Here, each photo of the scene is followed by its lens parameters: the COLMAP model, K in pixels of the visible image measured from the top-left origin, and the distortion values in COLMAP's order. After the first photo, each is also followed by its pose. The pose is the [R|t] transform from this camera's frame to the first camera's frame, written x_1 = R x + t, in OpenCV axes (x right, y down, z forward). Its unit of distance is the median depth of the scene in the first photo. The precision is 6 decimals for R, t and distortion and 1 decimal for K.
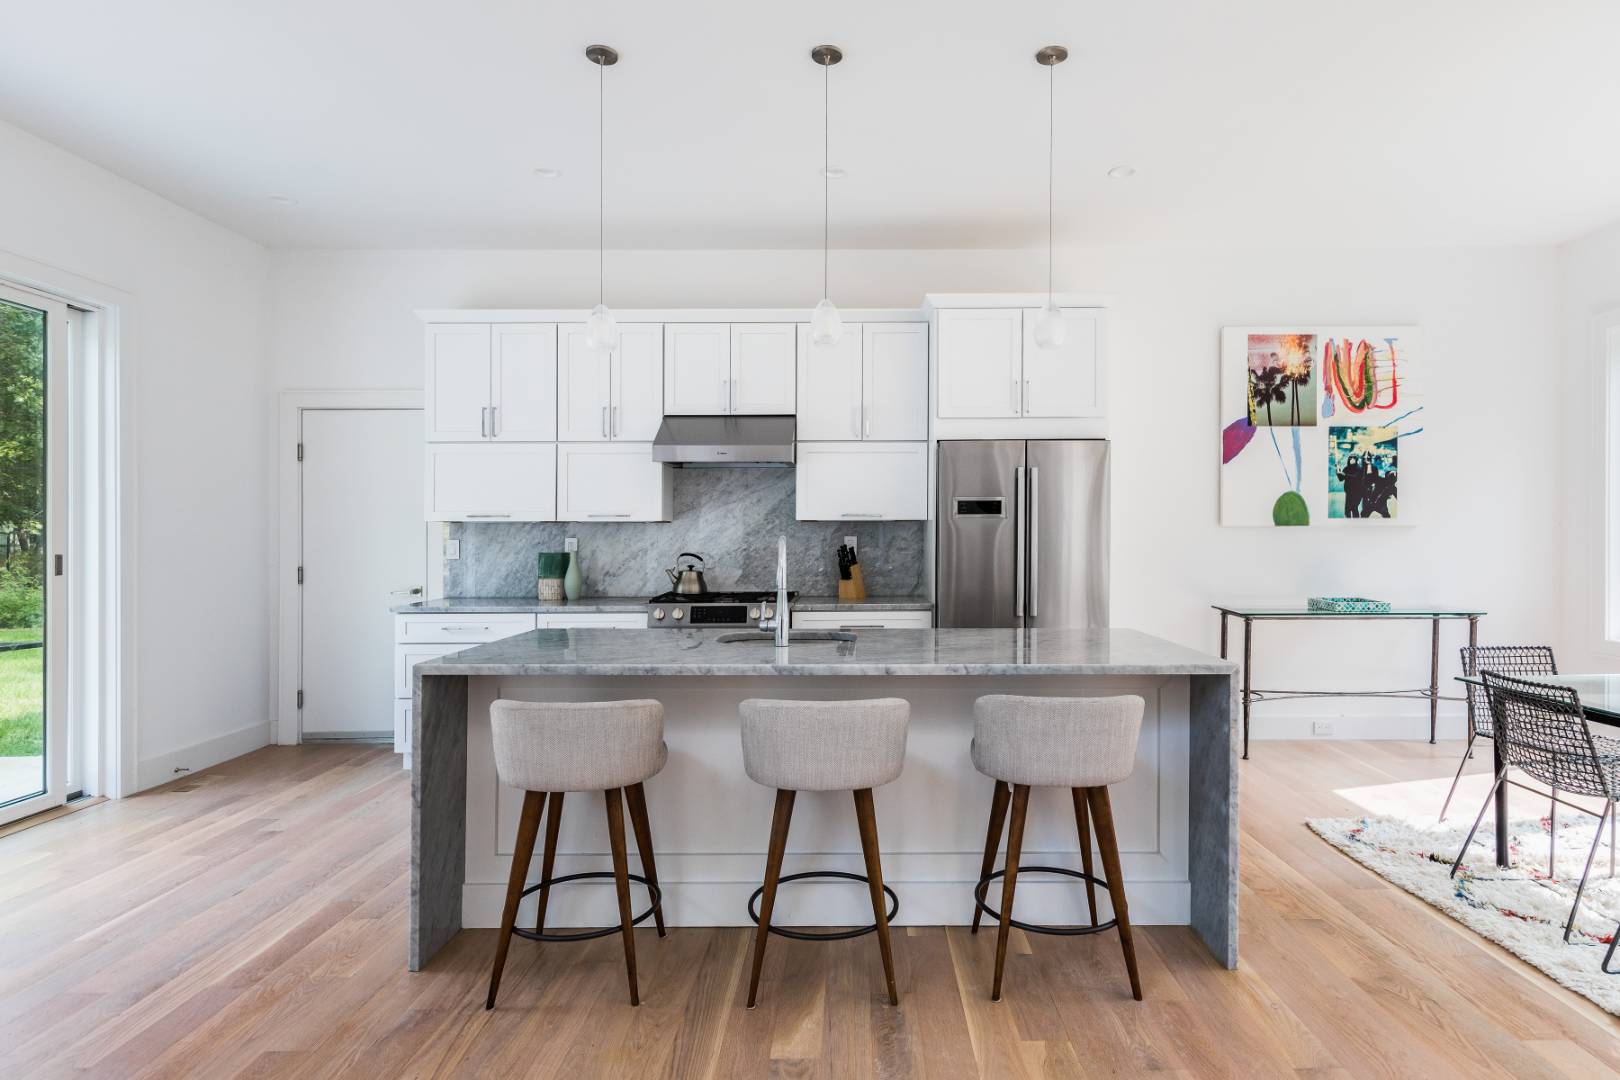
lens RADIAL K [[807.4, 0, 822.2], [0, 807.4, 542.1], [0, 0, 1]] dist [0.001888, -0.002092]
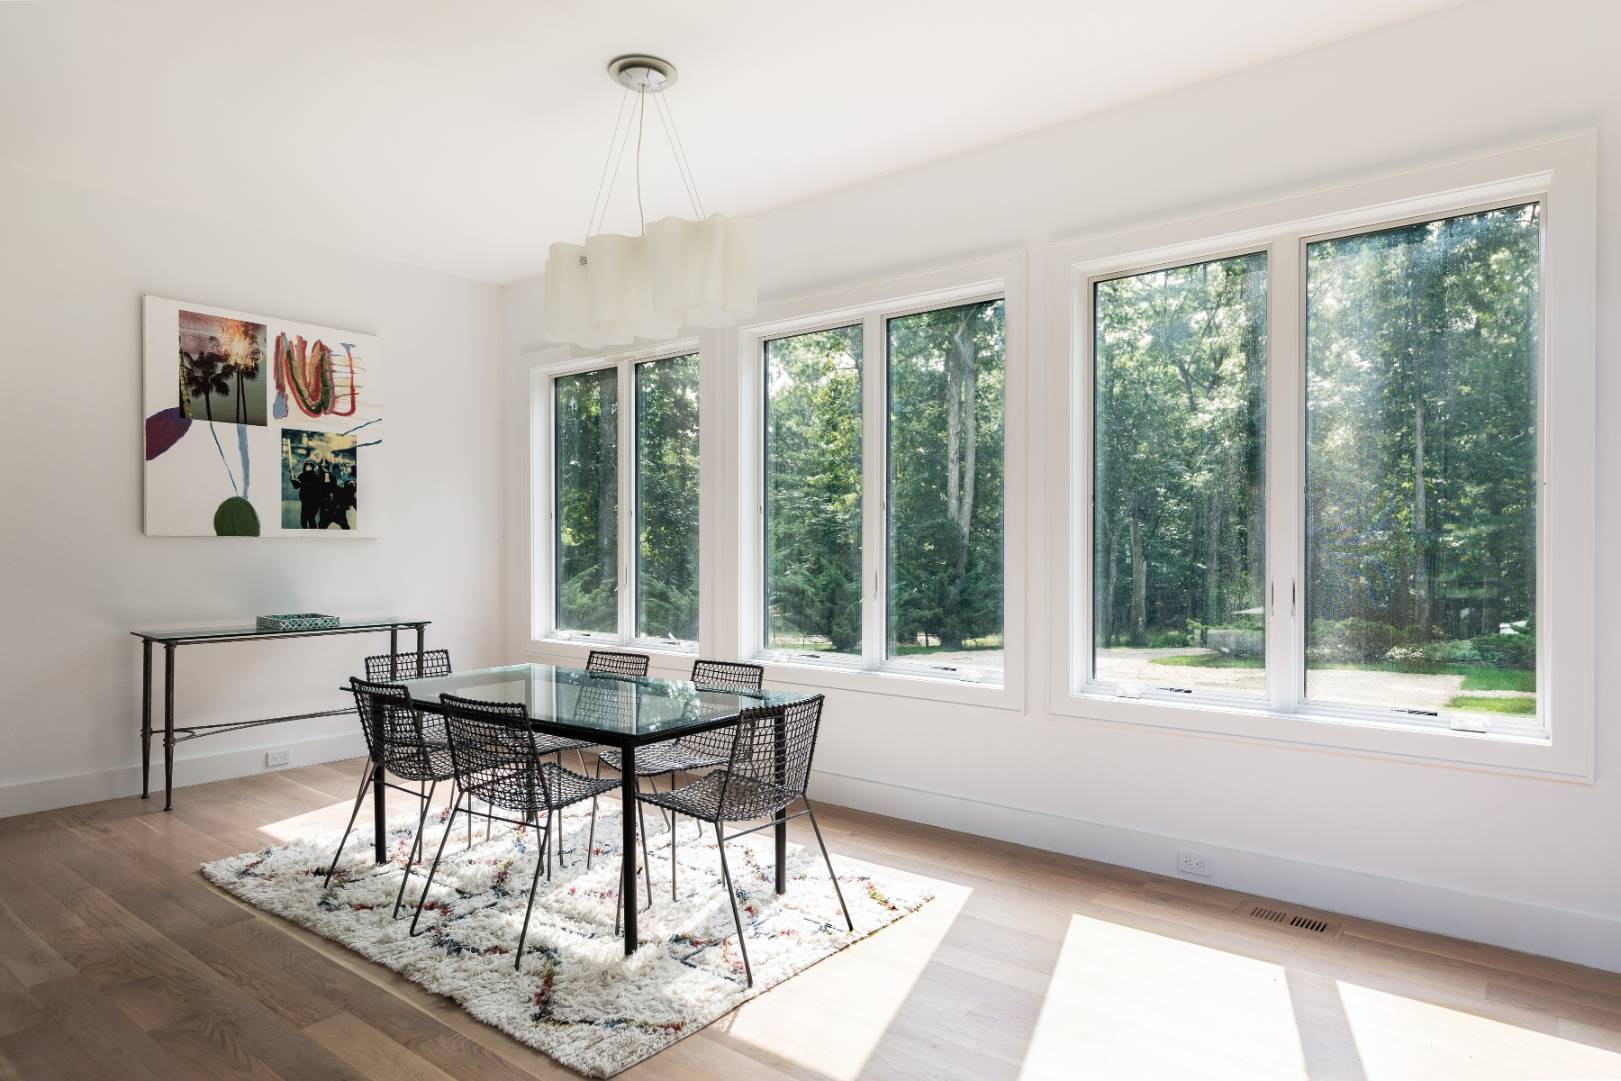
lens RADIAL K [[945.3, 0, 806.7], [0, 945.3, 557.3], [0, 0, 1]] dist [0.001880, -0.000963]
pose [[0.610752, -0.003012, 0.791816, 0.141586], [0.001376, 0.999995, 0.002742, 0.001134], [-0.791821, -0.000586, 0.610753, -0.128849]]
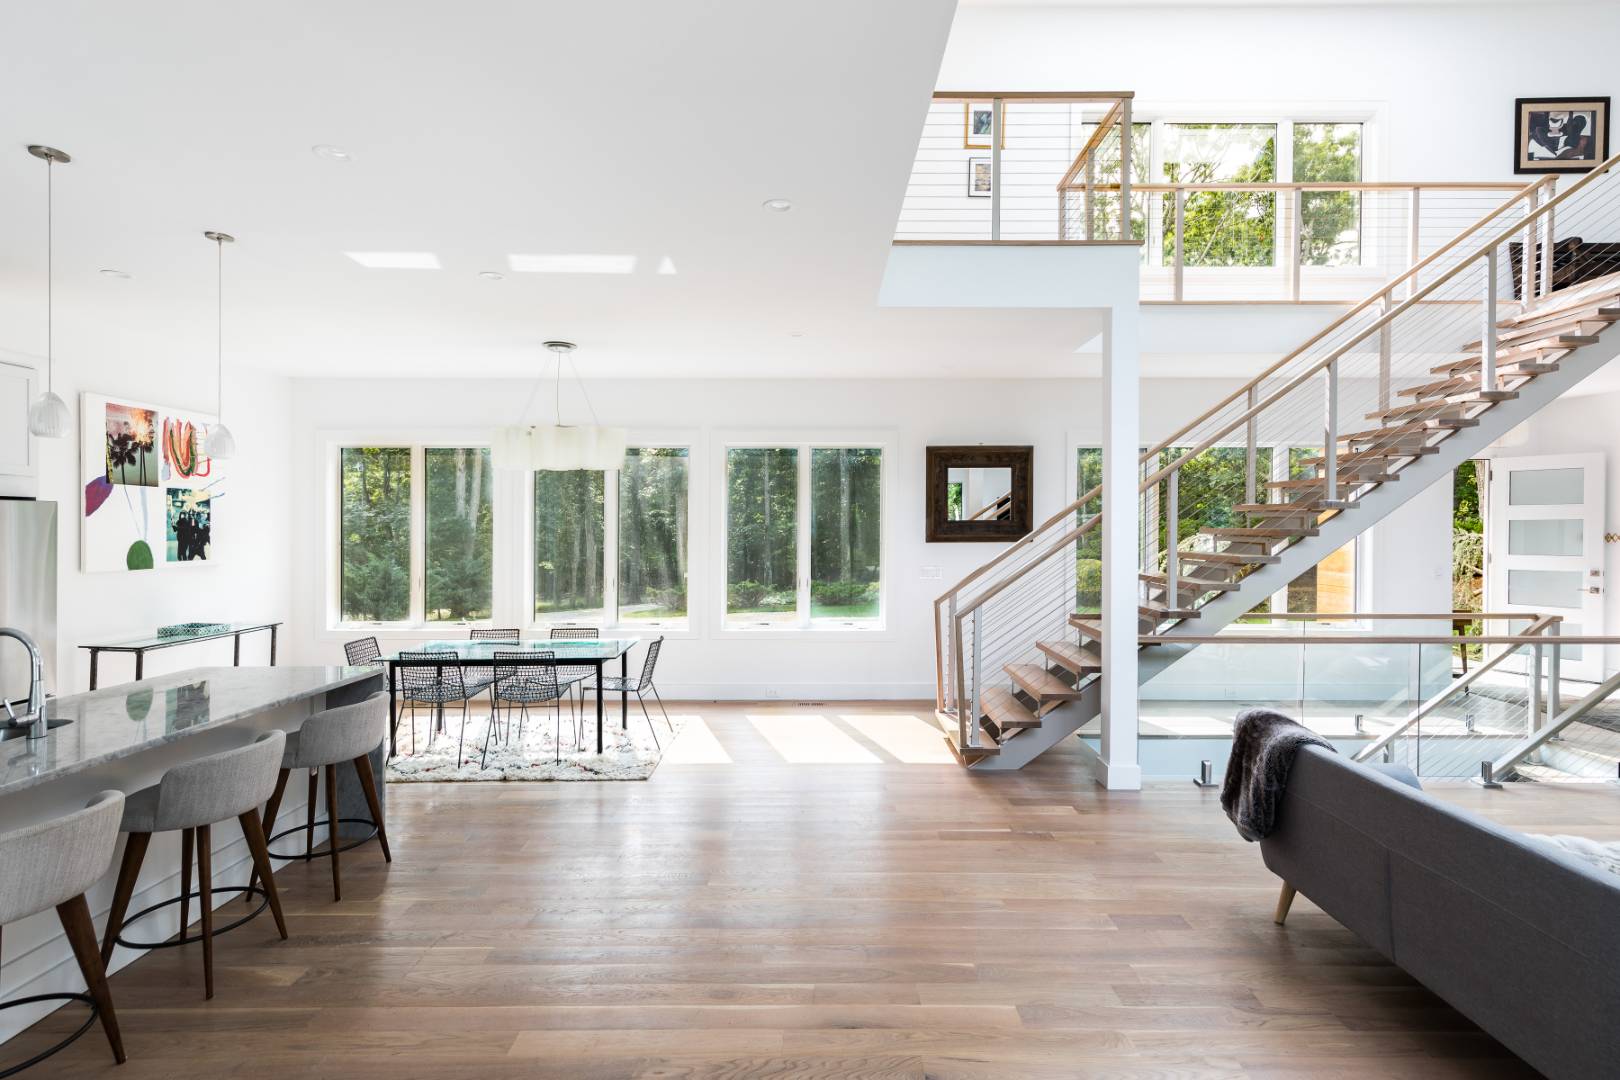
lens RADIAL K [[739.3, 0, 830.5], [0, 739.3, 543.9], [0, 0, 1]] dist [0.012375, 0.000657]
pose [[-0.031933, -0.015054, 0.999377, -0.554326], [0.004066, 0.999876, 0.015192, -0.070539], [-0.999482, 0.004549, -0.031868, 0.019365]]
